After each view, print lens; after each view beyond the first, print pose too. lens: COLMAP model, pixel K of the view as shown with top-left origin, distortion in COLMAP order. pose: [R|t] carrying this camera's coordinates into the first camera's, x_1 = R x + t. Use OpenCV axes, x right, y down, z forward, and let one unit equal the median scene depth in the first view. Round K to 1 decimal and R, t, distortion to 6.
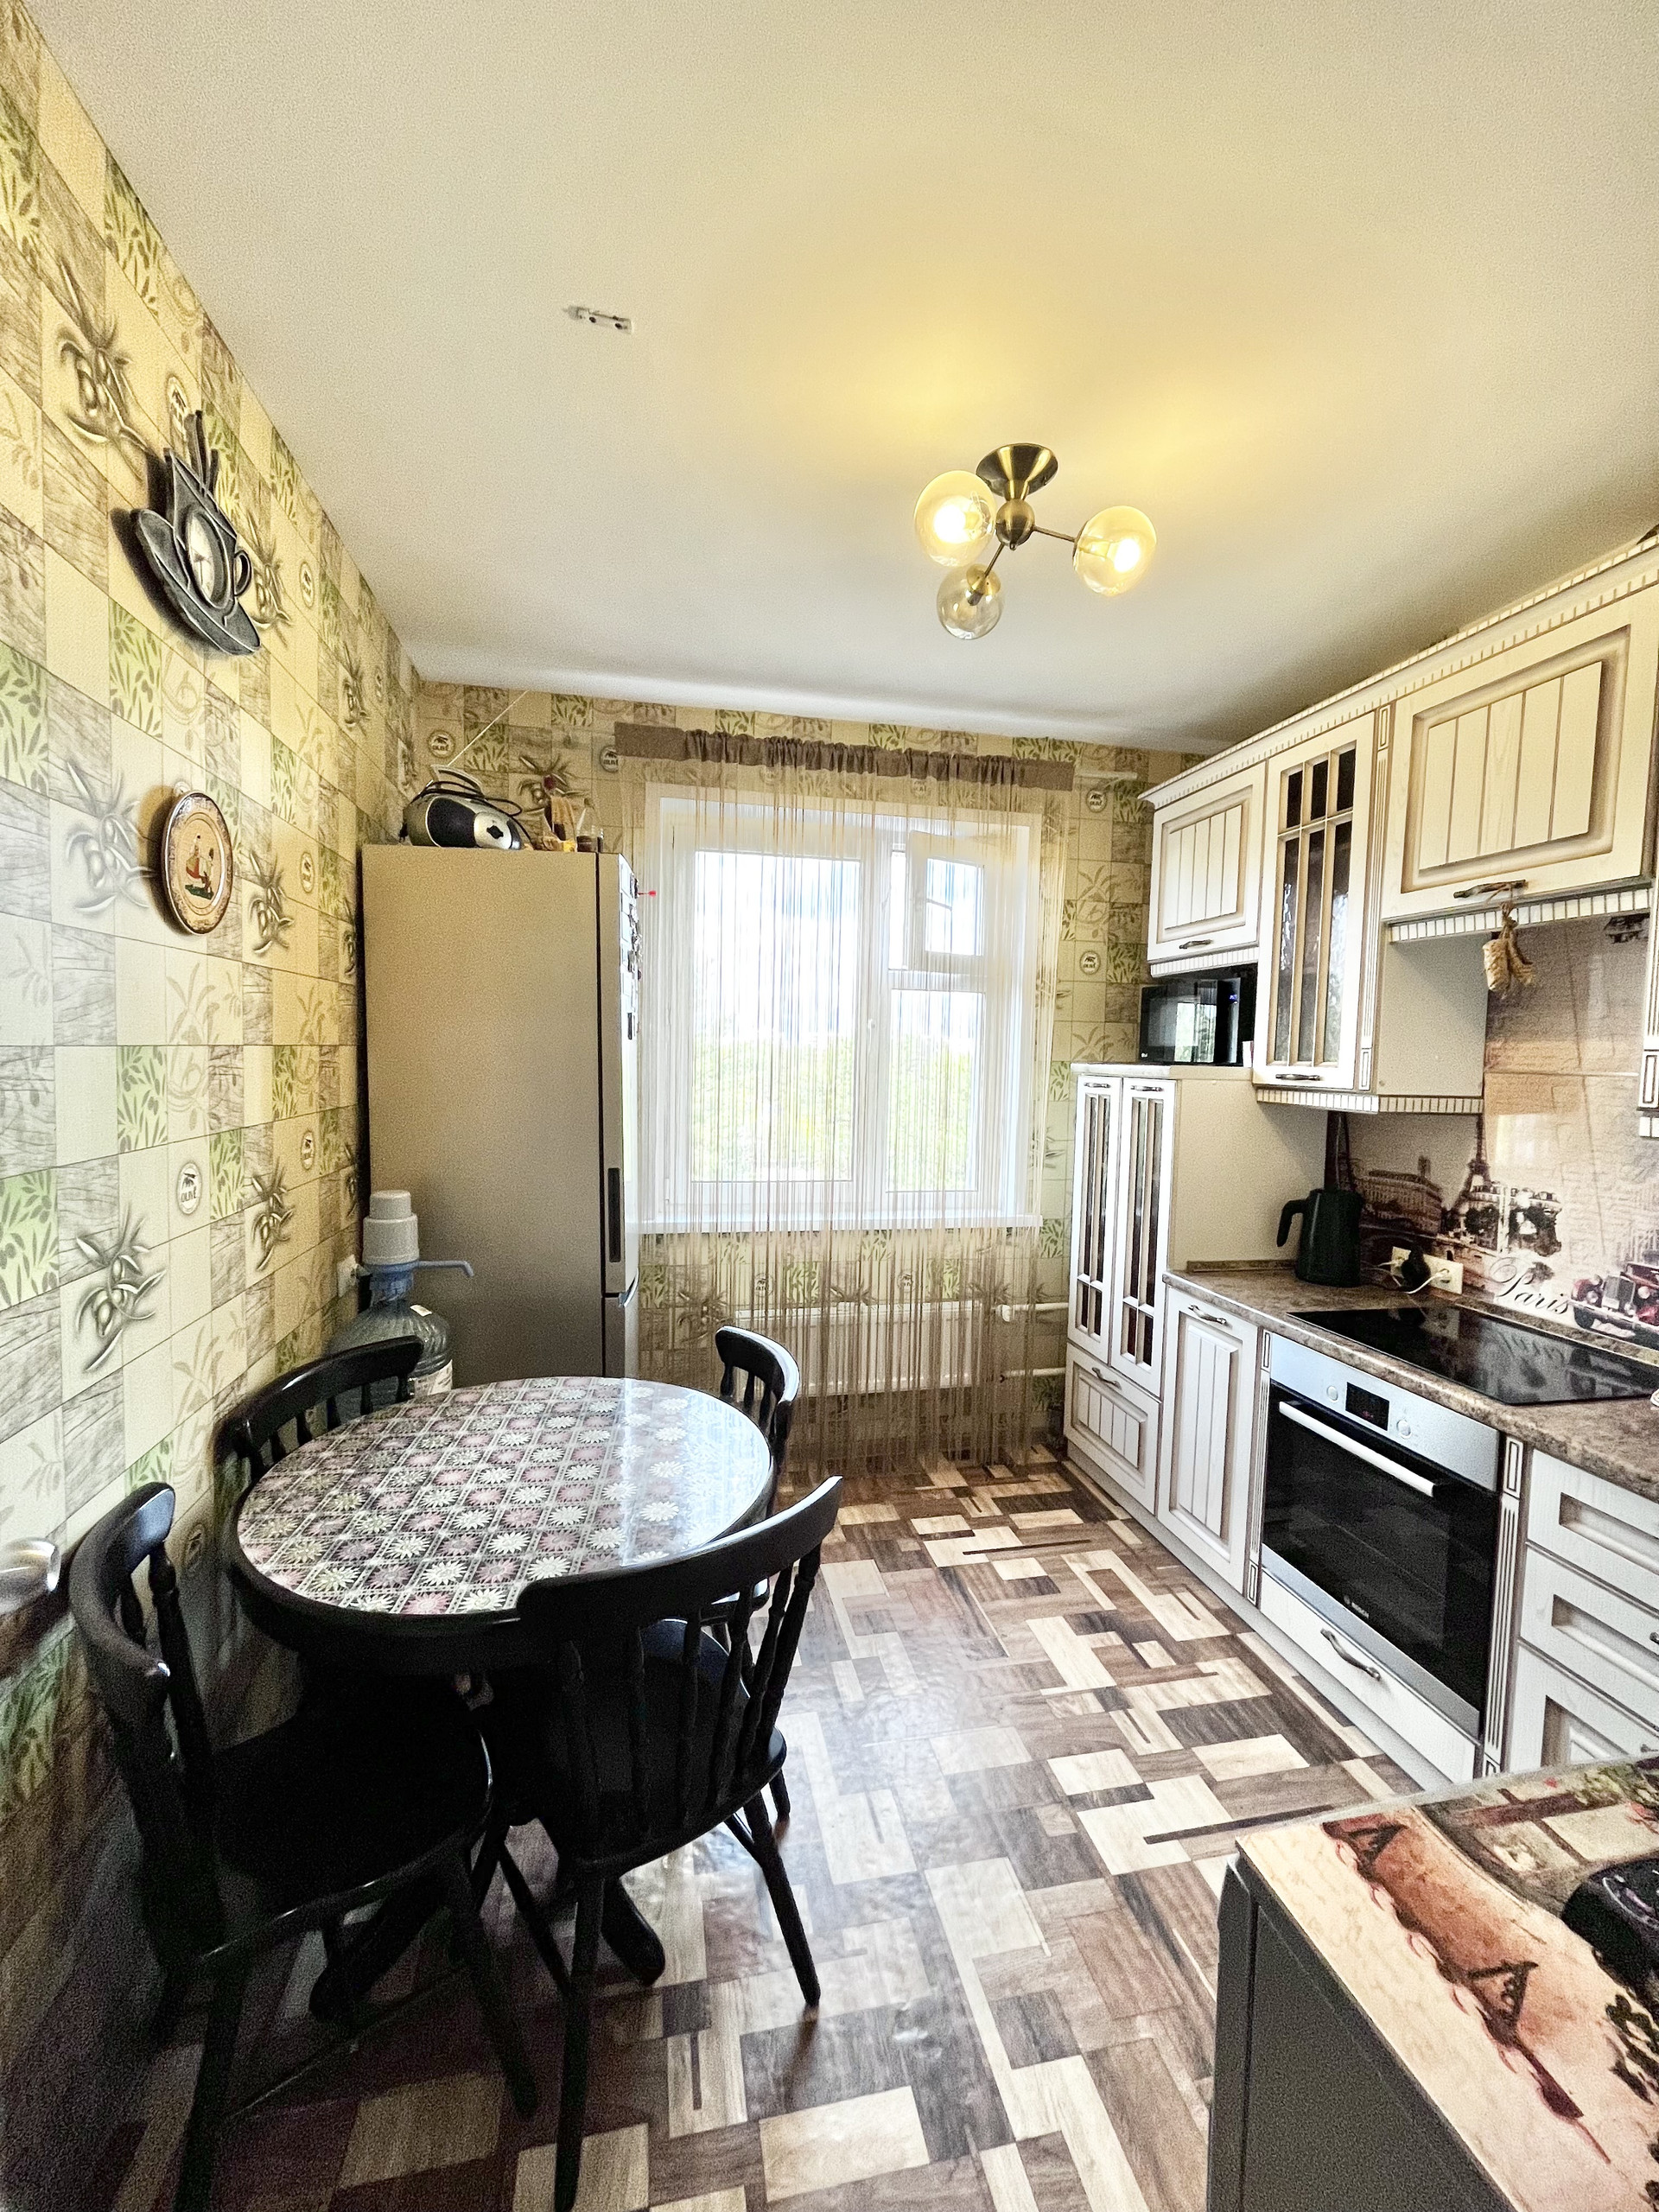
lens RADIAL K [[895.7, 0, 829.1], [0, 895.7, 1111.2], [0, 0, 1]] dist [-0.003606, -0.000201]
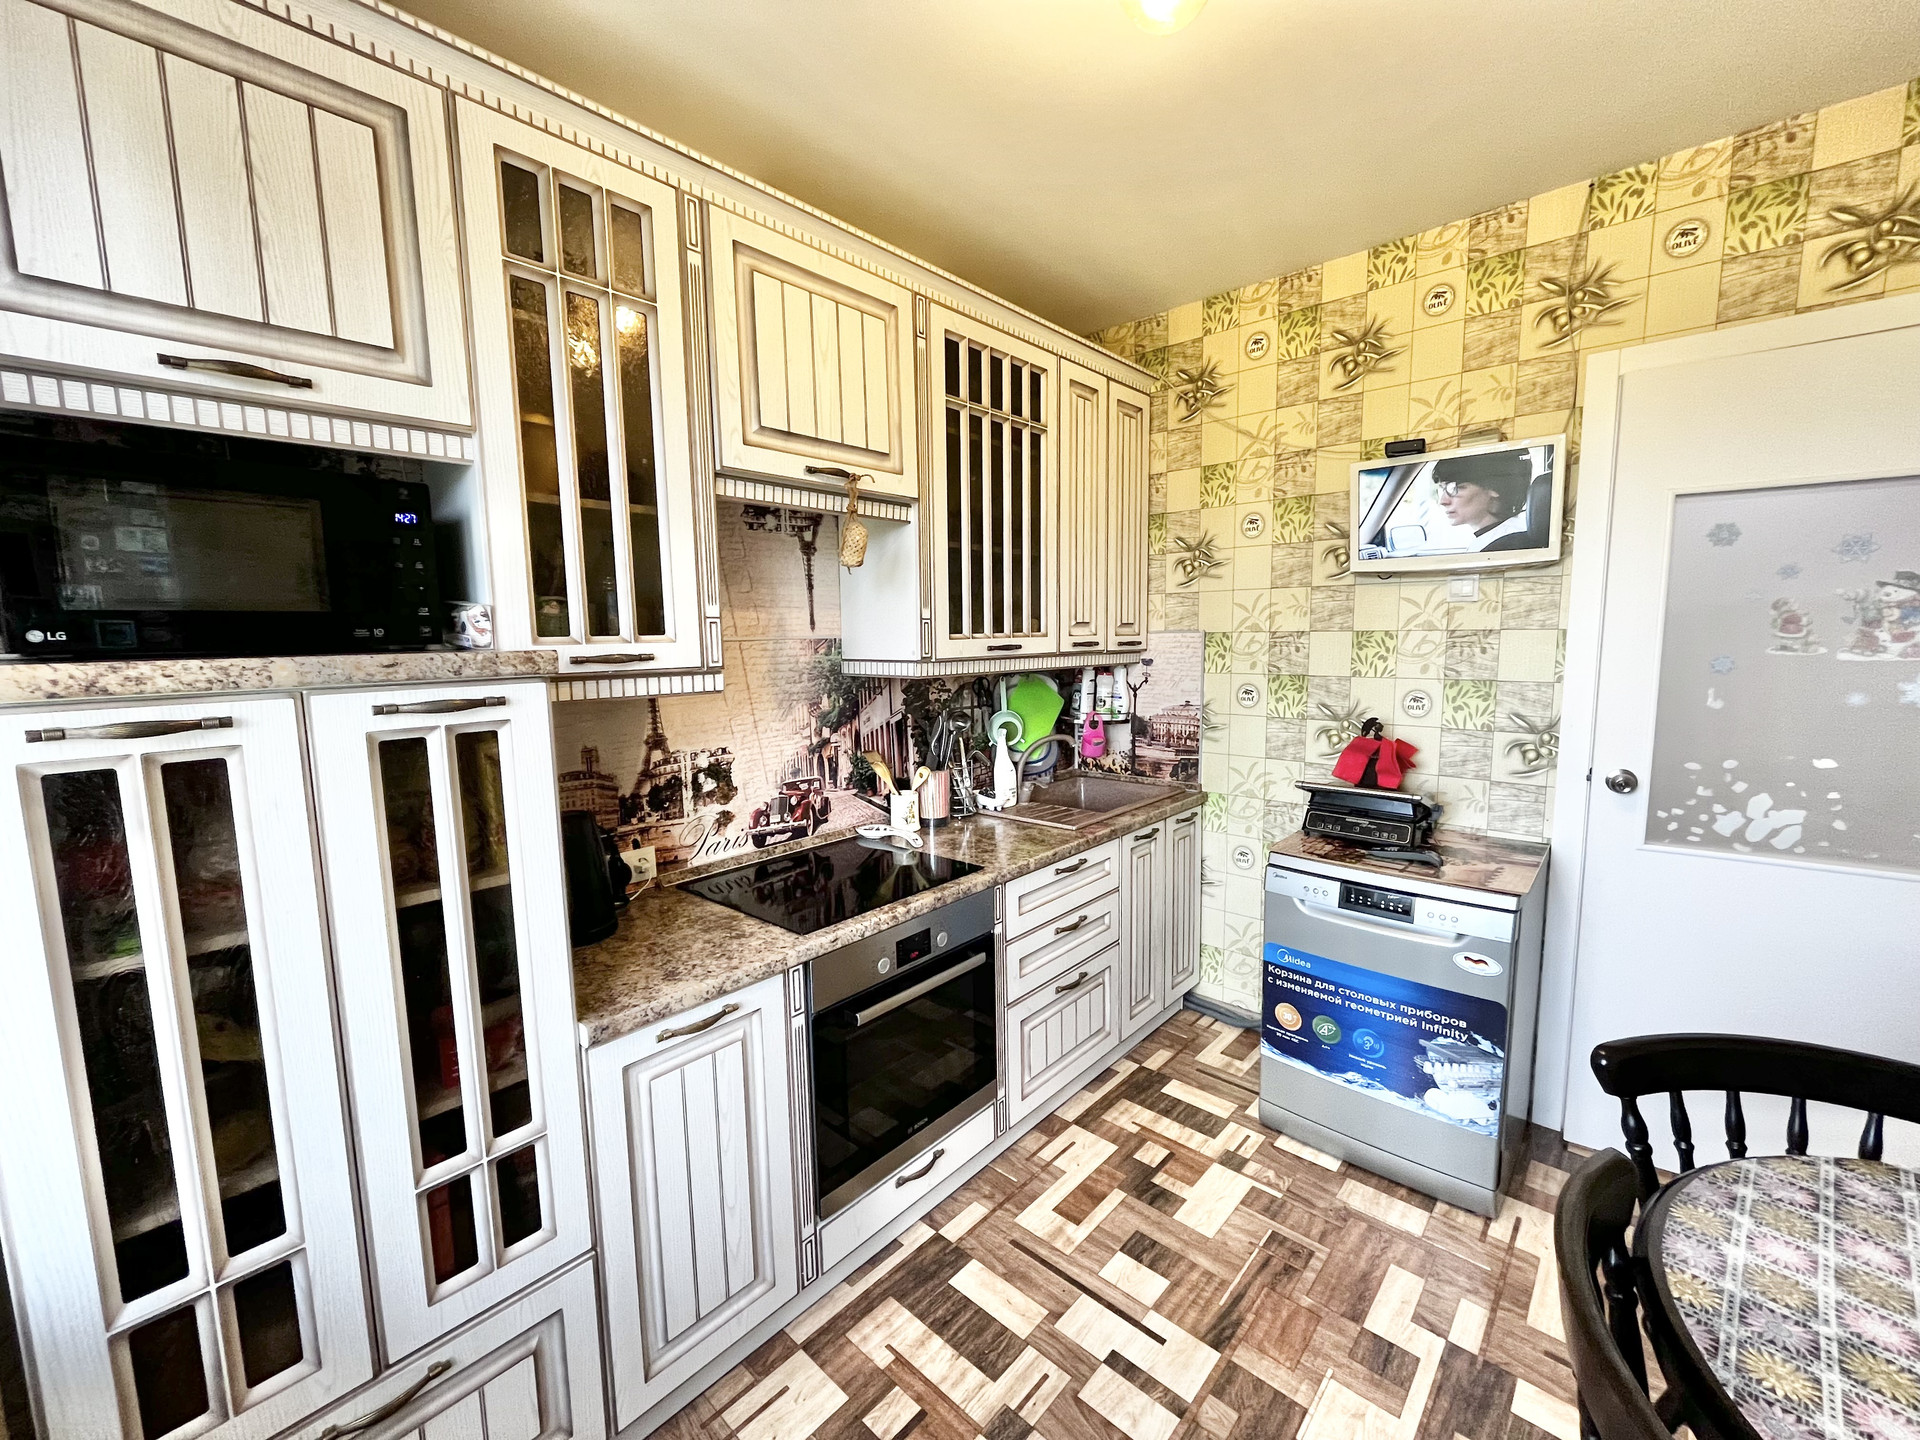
lens RADIAL K [[777.5, 0, 960.1], [0, 777.5, 724.8], [0, 0, 1]] dist [-0.003606, -0.000201]
pose [[-0.581810, -0.107426, 0.806199, -0.146333], [0.058751, 0.983098, 0.173396, -0.086548], [-0.811200, 0.148248, -0.565665, 1.282617]]
